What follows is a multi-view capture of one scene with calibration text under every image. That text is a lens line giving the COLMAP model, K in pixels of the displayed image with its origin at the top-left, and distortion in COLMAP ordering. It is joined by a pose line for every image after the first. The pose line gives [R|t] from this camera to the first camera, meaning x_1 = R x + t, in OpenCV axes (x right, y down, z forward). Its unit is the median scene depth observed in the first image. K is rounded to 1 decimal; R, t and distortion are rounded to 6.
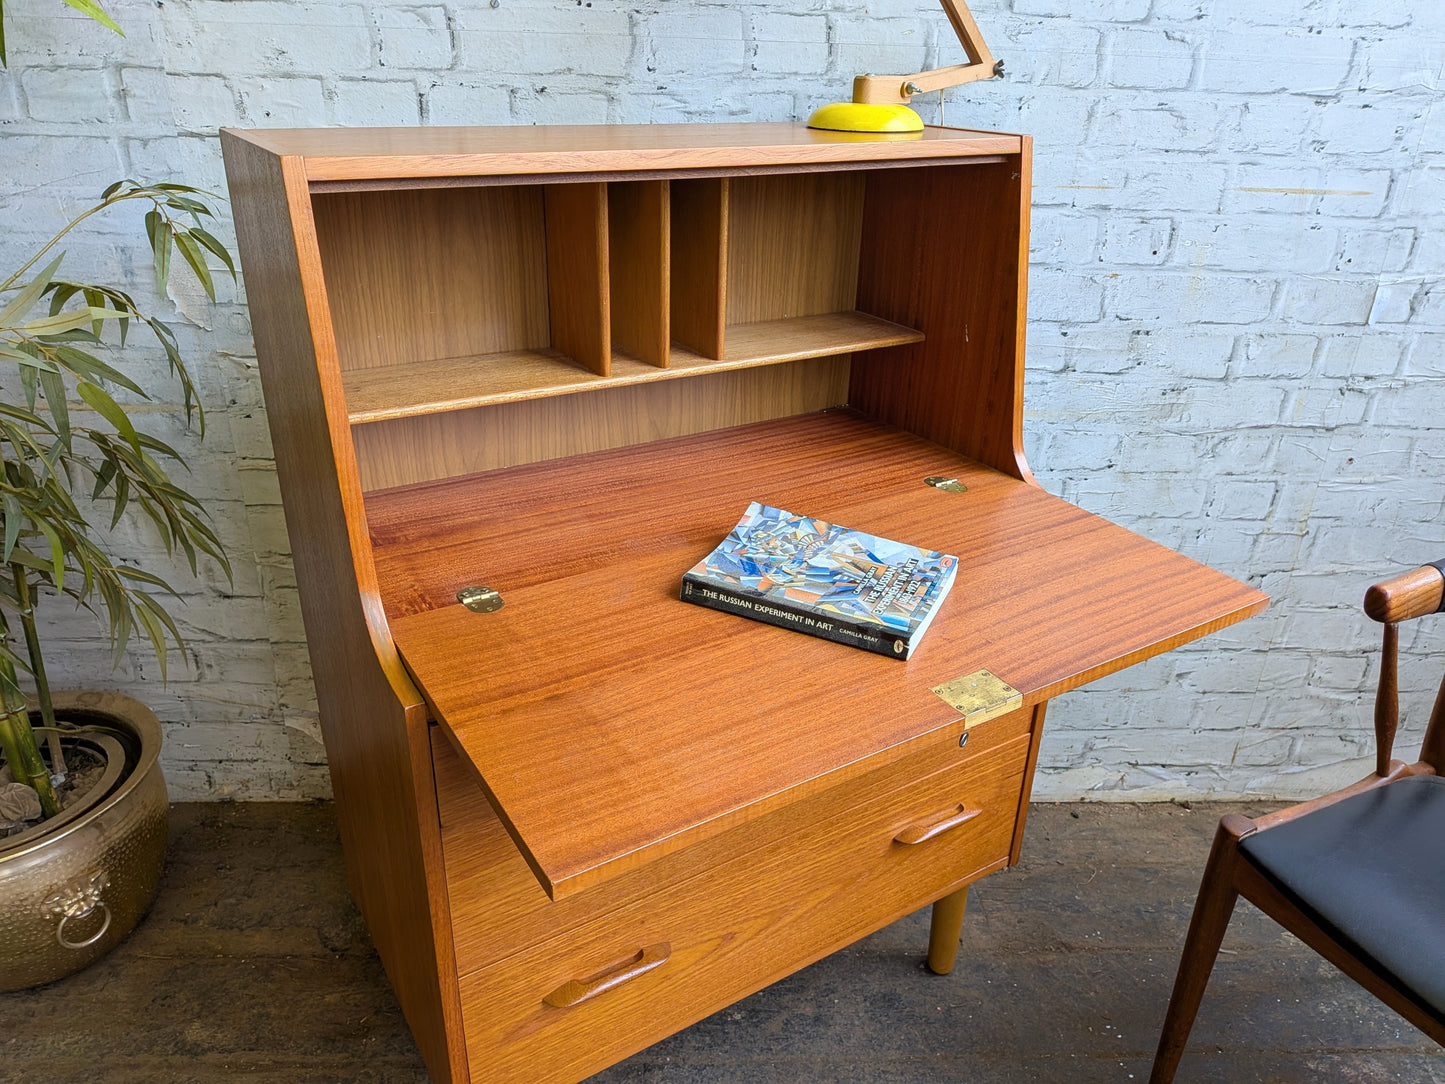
lens RADIAL K [[1057.1, 0, 732.5], [0, 1057.1, 564.7], [0, 0, 1]] dist [0.037551, -0.076252]
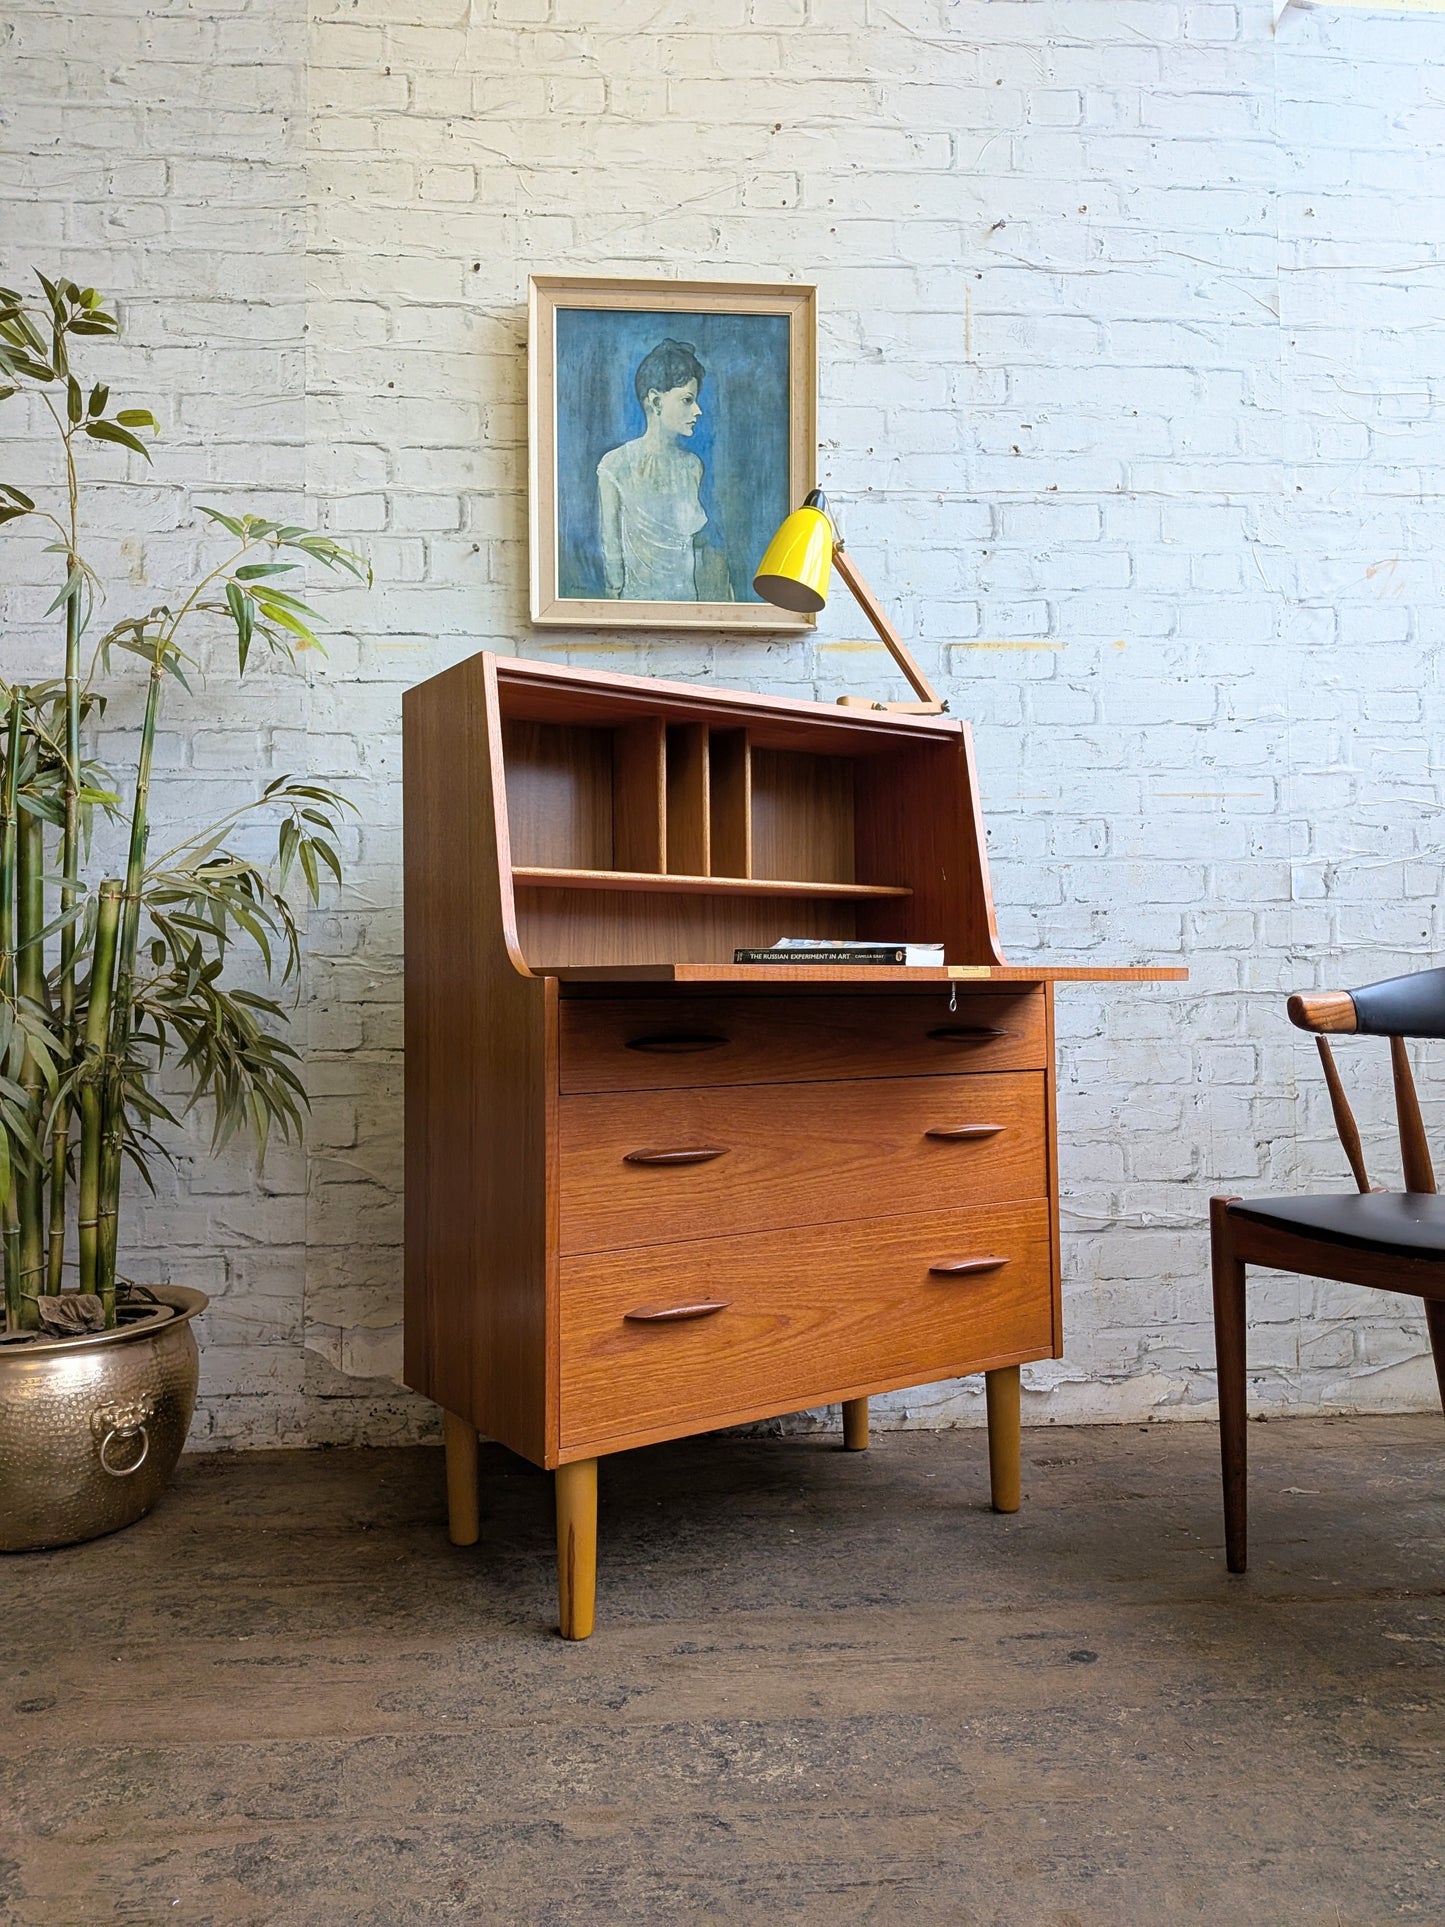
lens RADIAL K [[1409.7, 0, 743.3], [0, 1409.7, 959.7], [0, 0, 1]] dist [0.037551, -0.076252]
pose [[0.998829, -0.038836, 0.028867, -0.059508], [0.047897, 0.878405, -0.475512, 0.580697], [-0.006890, 0.476337, 0.879236, -0.363829]]
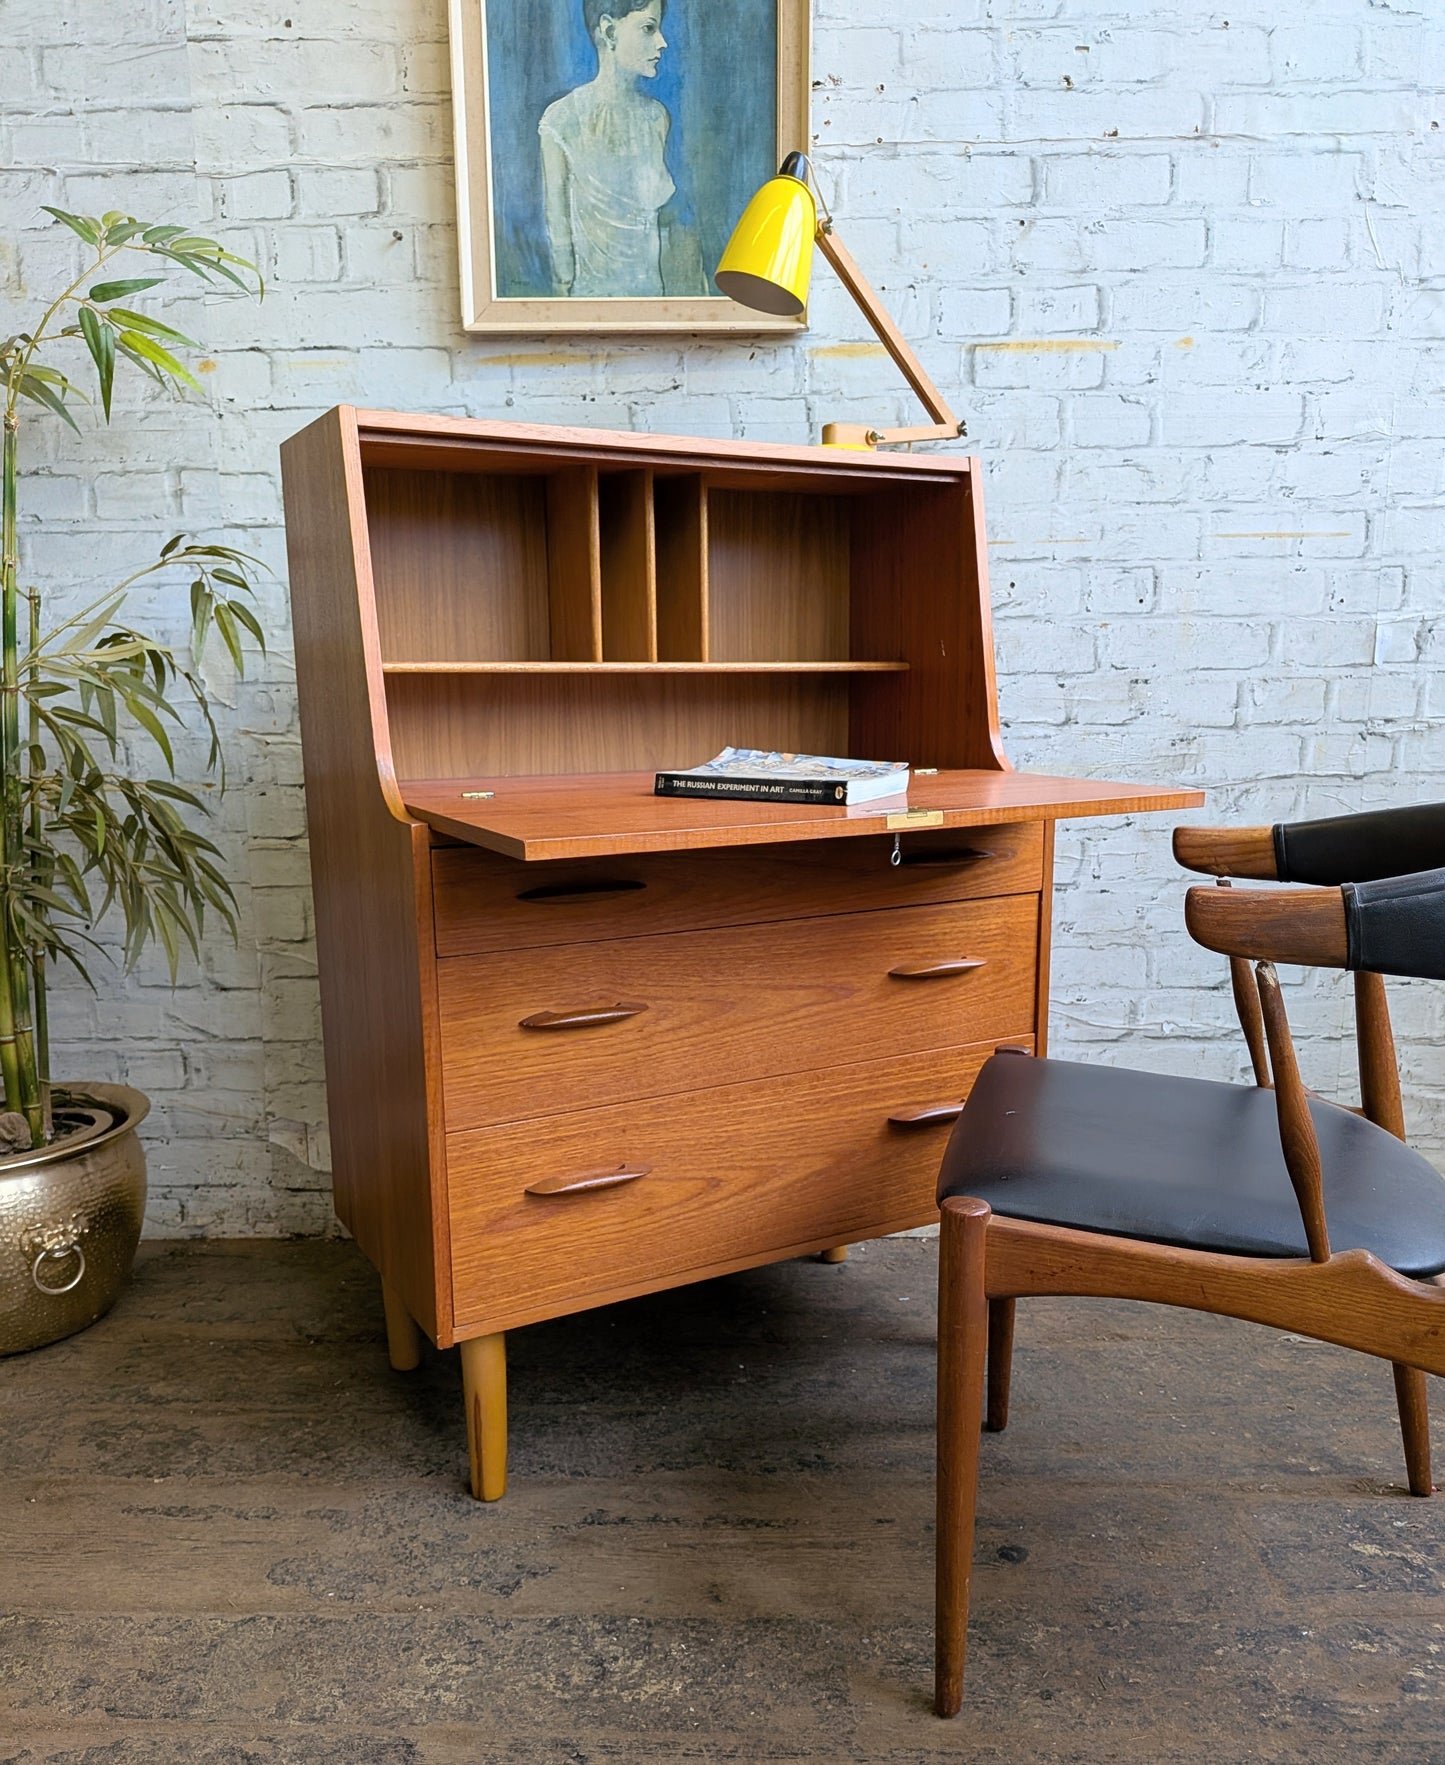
lens RADIAL K [[1414.9, 0, 723.2], [0, 1414.9, 969.0], [0, 0, 1]] dist [0.043768, -0.098404]
pose [[0.997305, -0.026345, -0.068478, 0.082036], [0.007821, 0.966164, -0.257810, 0.406733], [0.072953, 0.256580, 0.963766, -0.262837]]
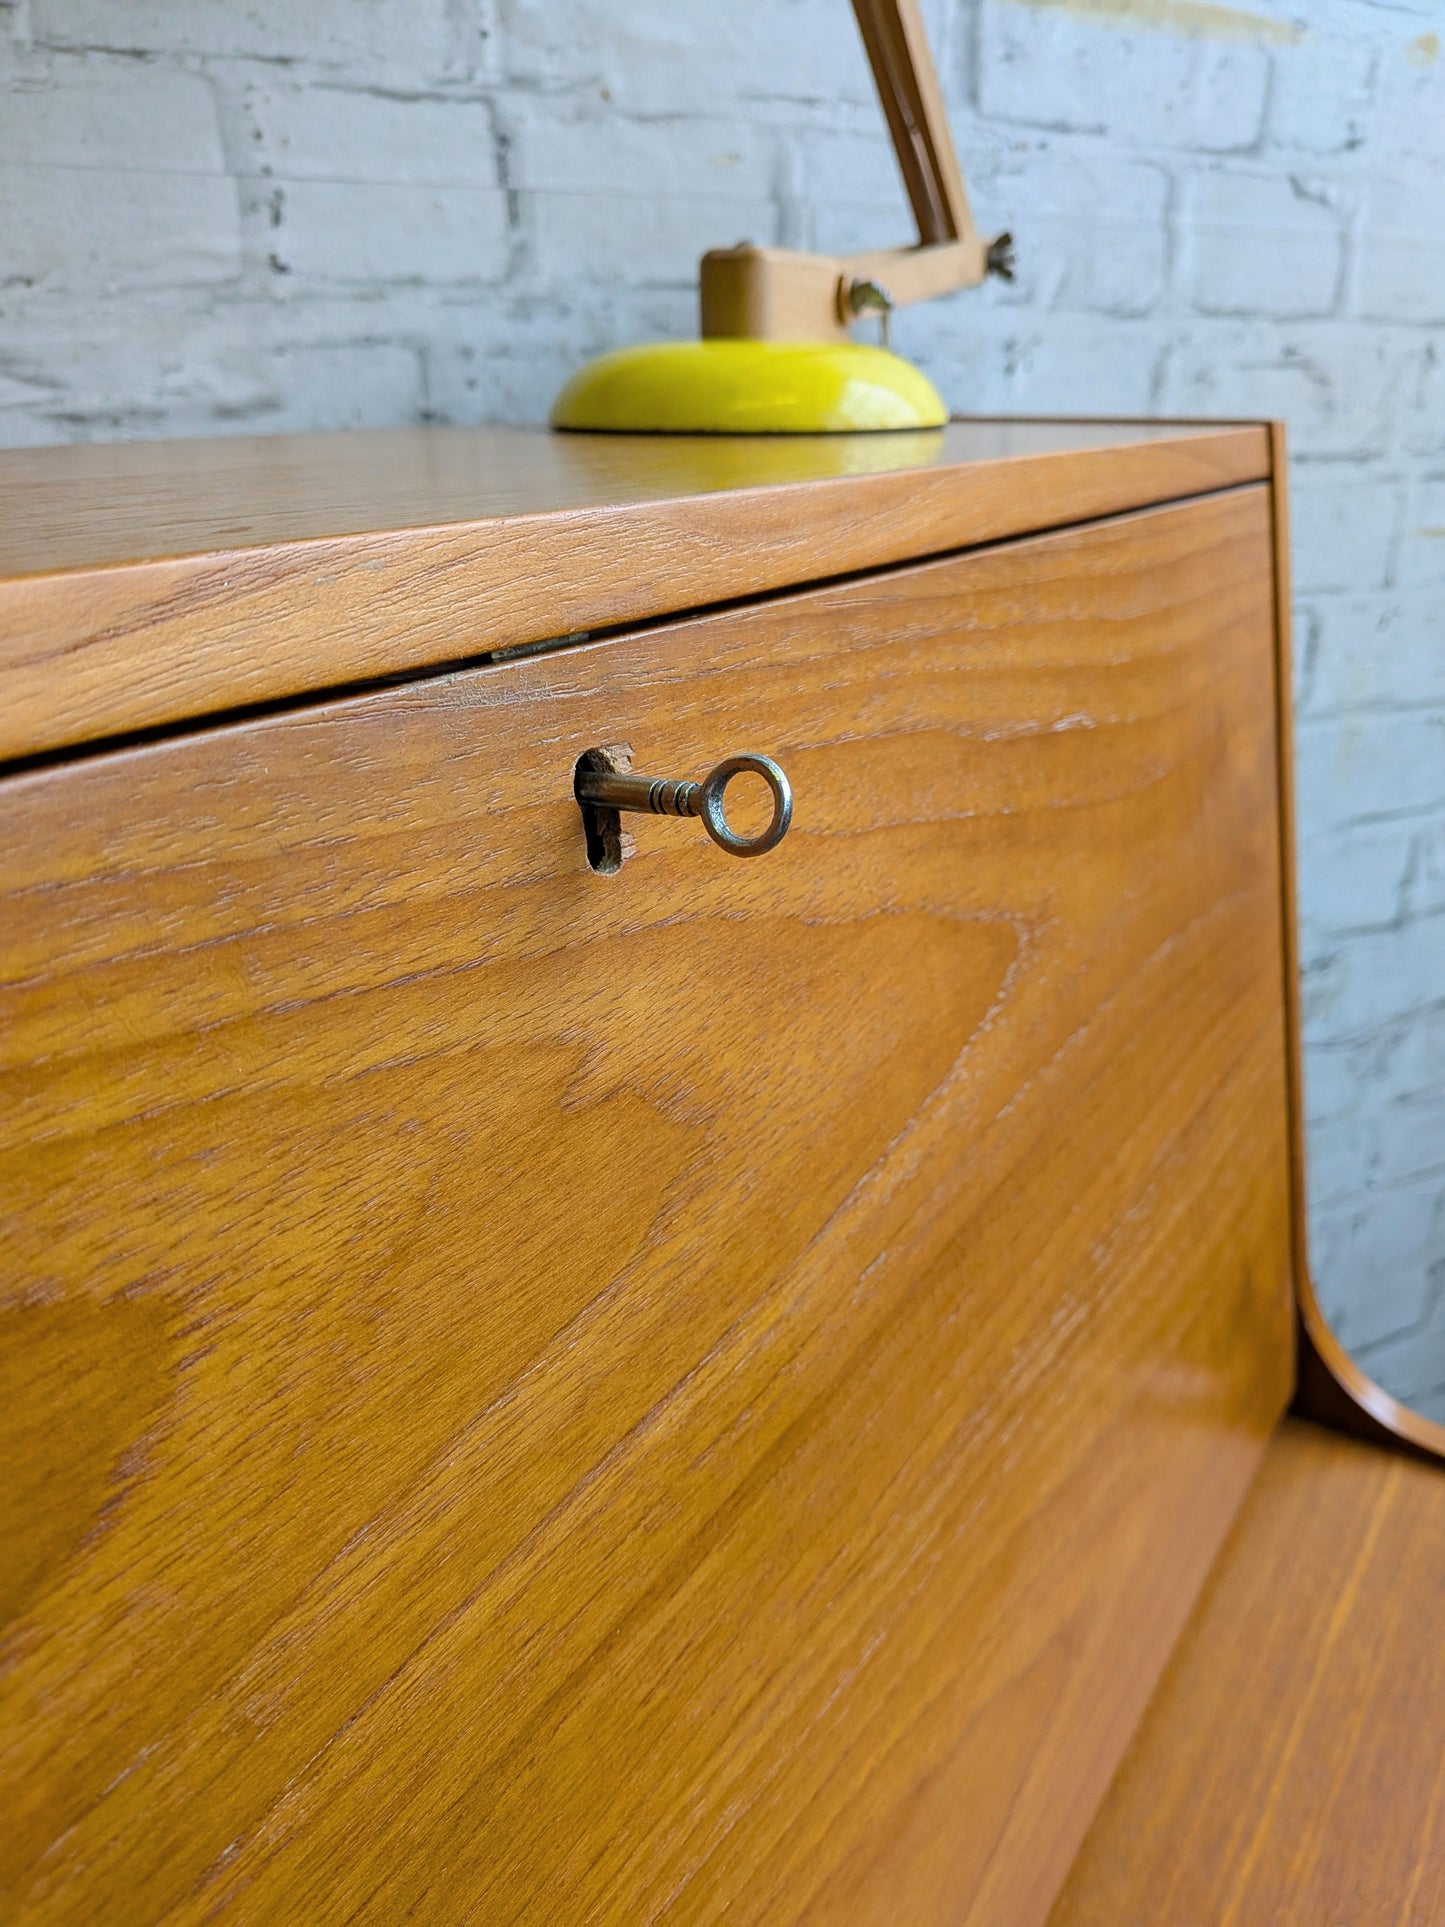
lens RADIAL K [[1409.7, 0, 753.4], [0, 1409.7, 947.0], [0, 0, 1]] dist [0.037551, -0.076252]
pose [[0.912085, -0.178238, 0.369232, -0.038536], [0.205468, 0.978022, -0.035434, -0.217086], [-0.354801, 0.108184, 0.928662, 0.555186]]
